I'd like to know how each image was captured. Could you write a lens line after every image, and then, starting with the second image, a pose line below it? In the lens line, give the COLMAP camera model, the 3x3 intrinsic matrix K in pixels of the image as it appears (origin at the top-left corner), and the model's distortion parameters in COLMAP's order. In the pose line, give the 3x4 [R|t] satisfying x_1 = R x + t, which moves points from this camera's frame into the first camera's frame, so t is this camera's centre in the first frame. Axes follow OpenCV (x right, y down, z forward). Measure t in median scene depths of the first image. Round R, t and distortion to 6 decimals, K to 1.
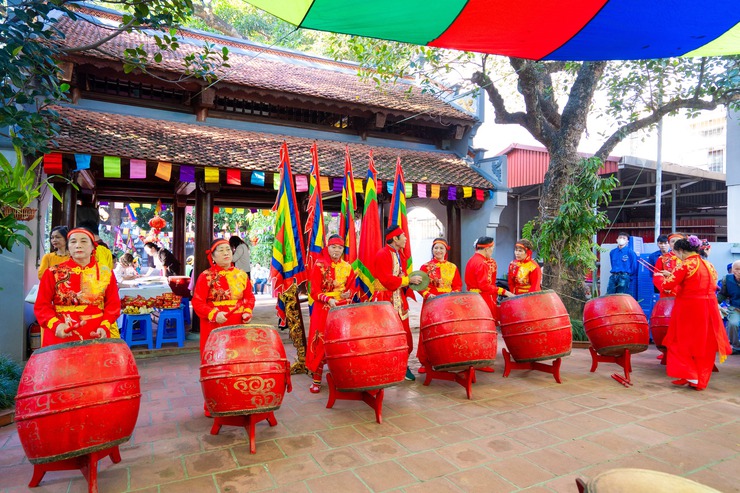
lens RADIAL K [[410.1, 0, 370.0], [0, 410.1, 246.5], [0, 0, 1]] dist [0.000619, -0.000089]
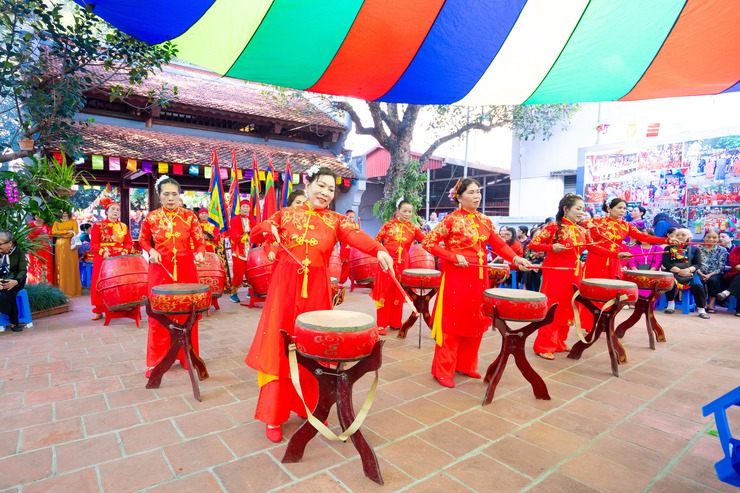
lens RADIAL K [[338.7, 0, 303.9], [0, 338.7, 249.7], [0, 0, 1]] dist [-0.045499, -0.000008]
pose [[0.995973, -0.004597, 0.089538, 0.010804], [-0.002542, 0.996835, 0.079452, 0.019600], [-0.089619, -0.079360, 0.992809, -0.227943]]
